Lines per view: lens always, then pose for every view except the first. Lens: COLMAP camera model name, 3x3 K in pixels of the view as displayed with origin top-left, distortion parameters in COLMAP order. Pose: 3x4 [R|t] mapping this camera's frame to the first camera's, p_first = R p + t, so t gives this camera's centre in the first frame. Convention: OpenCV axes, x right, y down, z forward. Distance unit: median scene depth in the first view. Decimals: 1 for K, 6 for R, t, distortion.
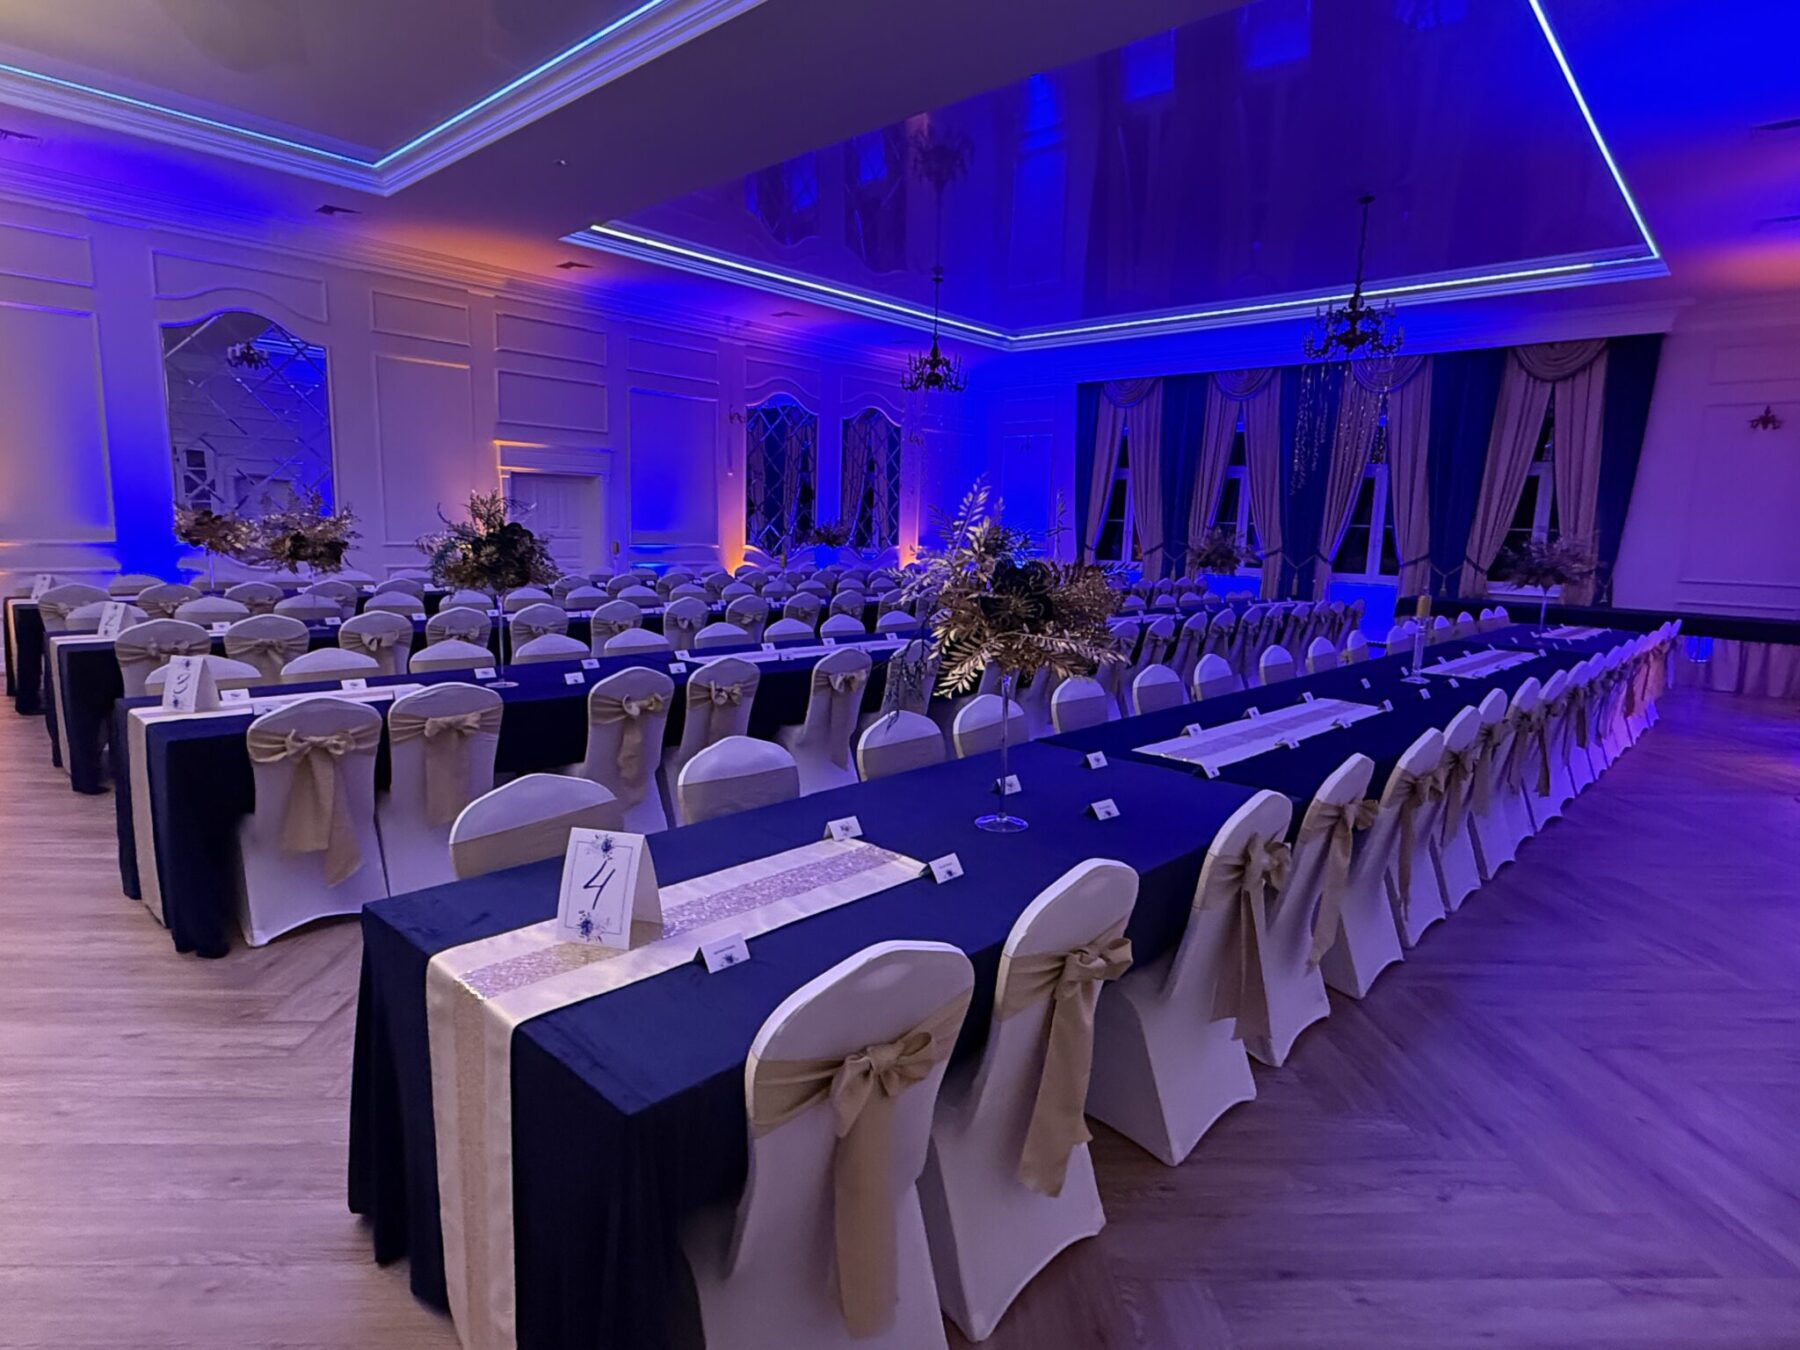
lens RADIAL K [[975.1, 0, 893.4], [0, 975.1, 678.1], [0, 0, 1]] dist [0.003368, -0.000866]
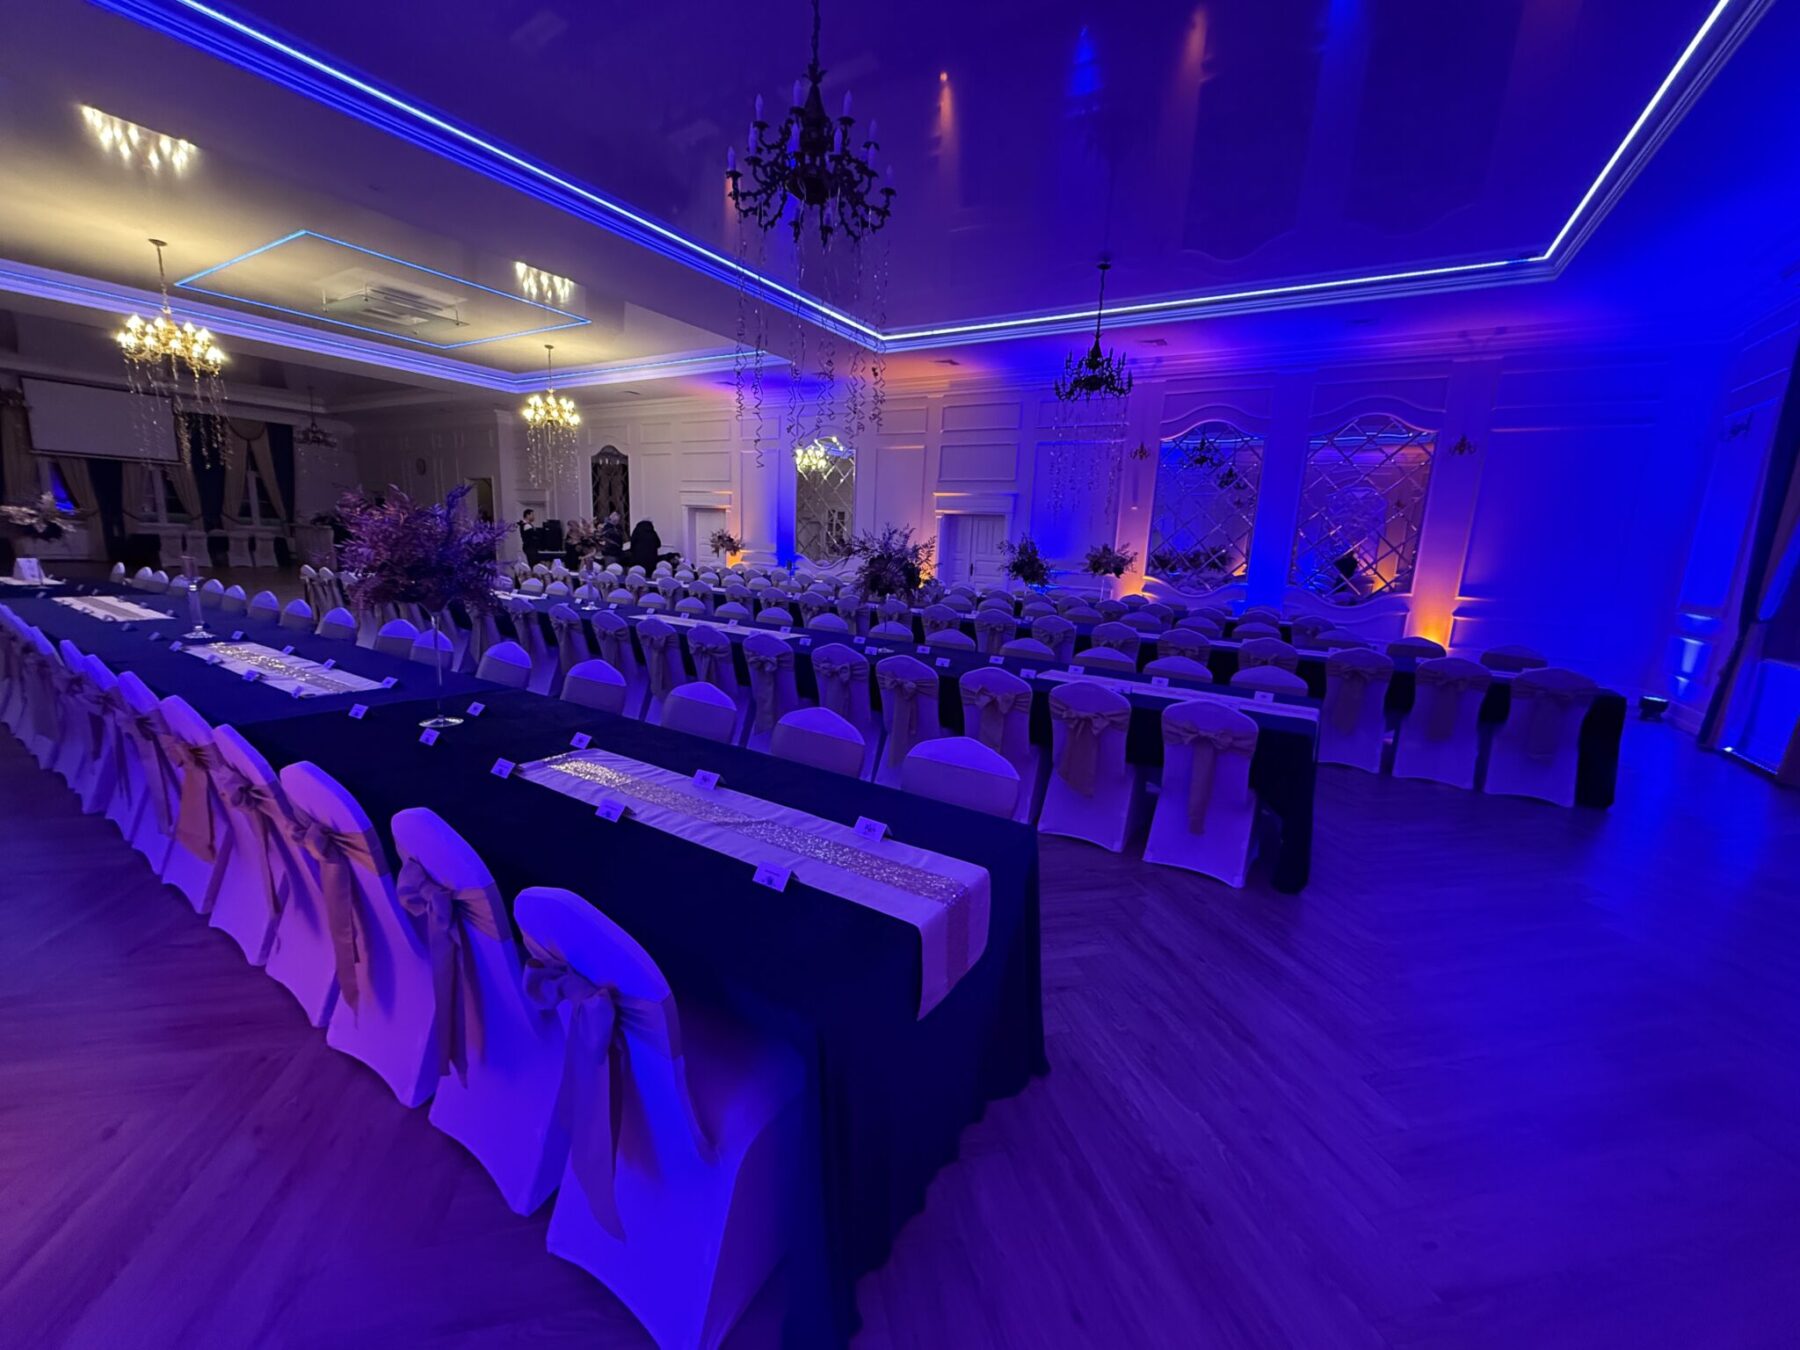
lens RADIAL K [[717.8, 0, 898.3], [0, 717.8, 662.9], [0, 0, 1]] dist [-0.000998, 0.001500]
pose [[0.198891, 0.145016, -0.969233, 0.637717], [-0.195860, 0.974921, 0.105676, -0.090562], [0.960251, 0.168816, 0.222306, 0.703437]]
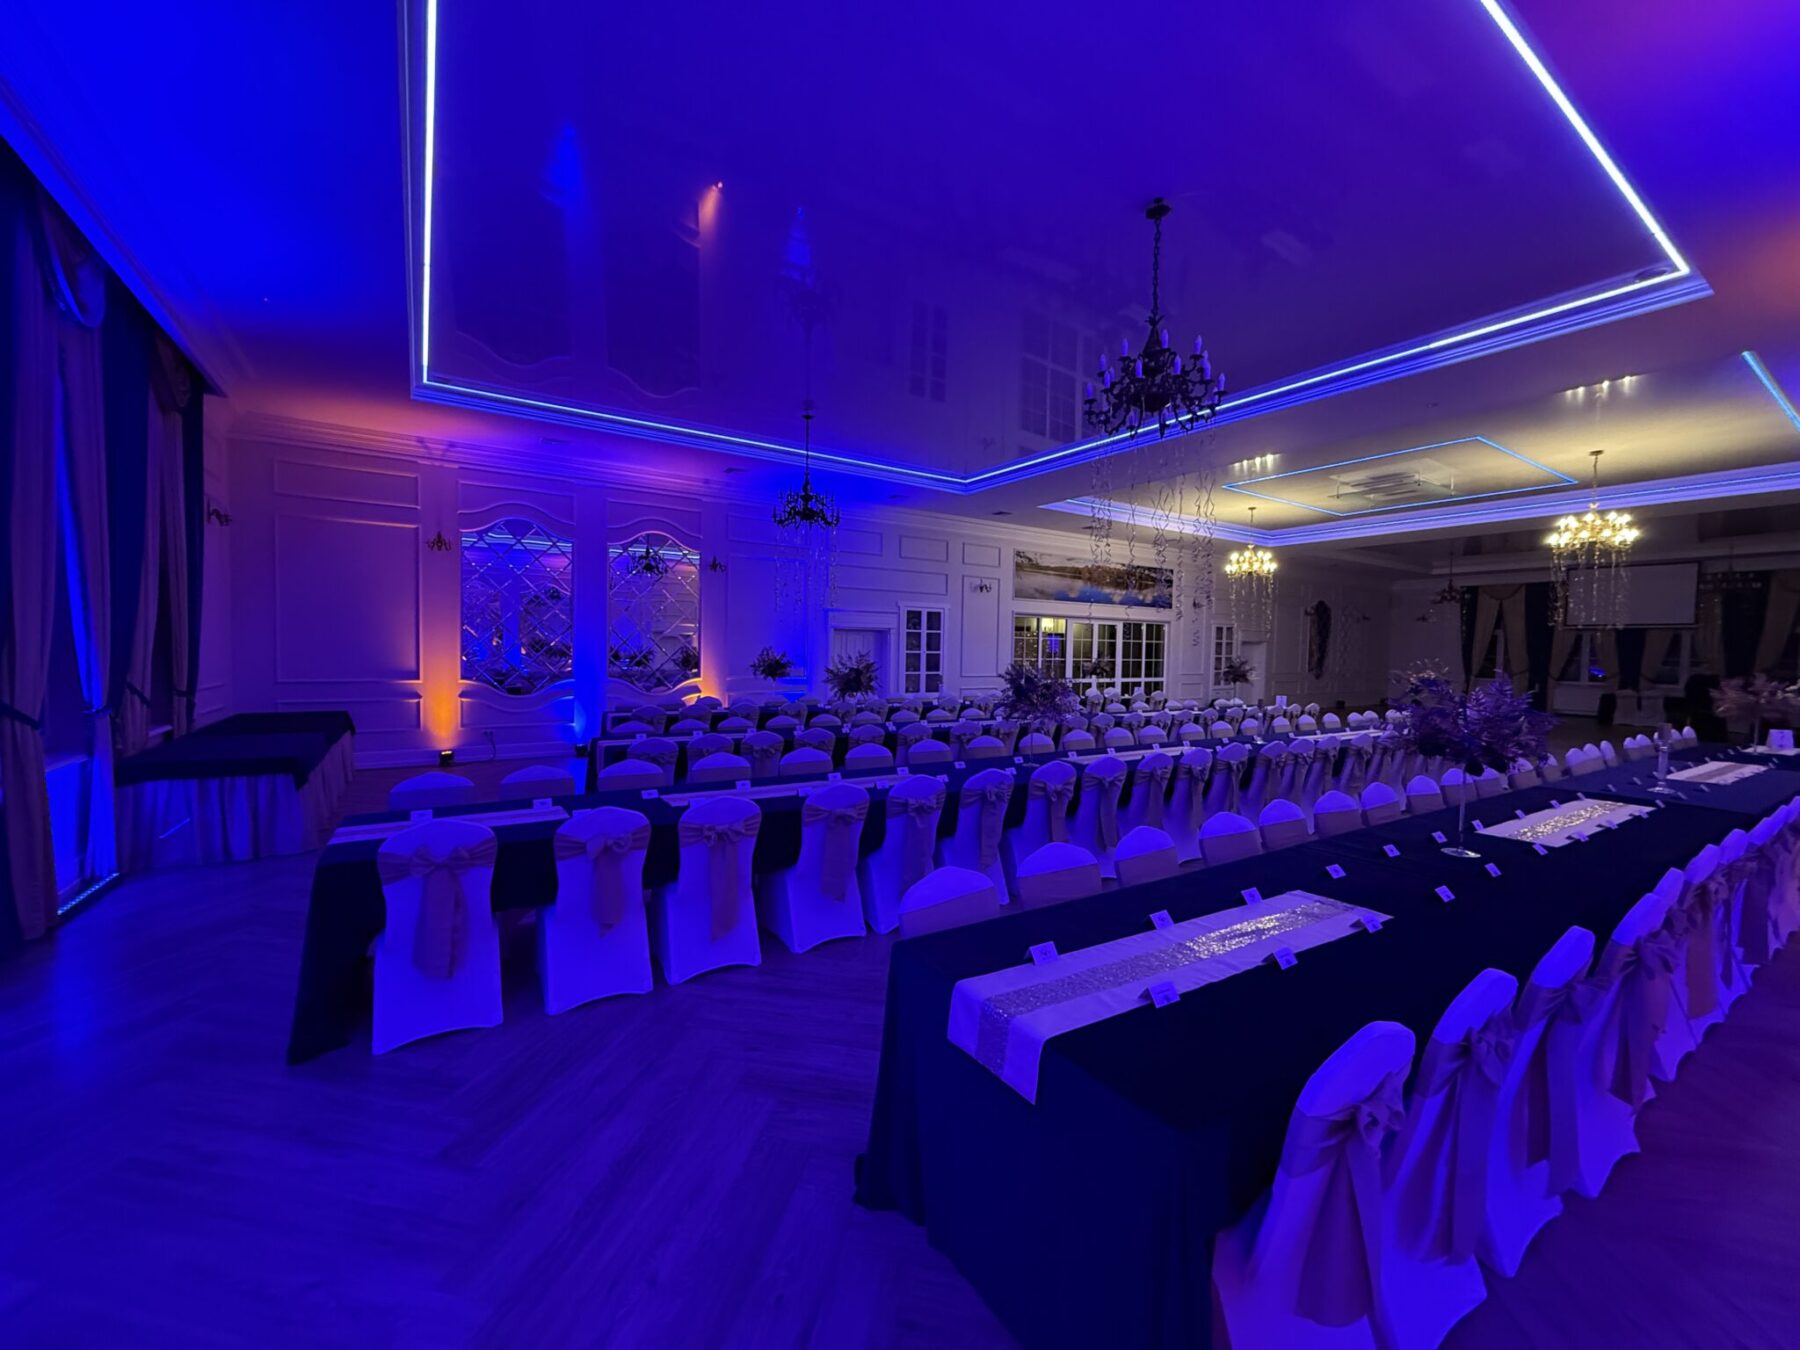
lens RADIAL K [[717.8, 0, 896.4], [0, 717.8, 686.6], [0, 0, 1]] dist [-0.000998, 0.001500]
pose [[-0.972163, -0.060445, 0.226375, 0.075402], [-0.010669, 0.976569, 0.214939, -0.228880], [-0.234063, 0.206541, -0.950029, 1.368239]]
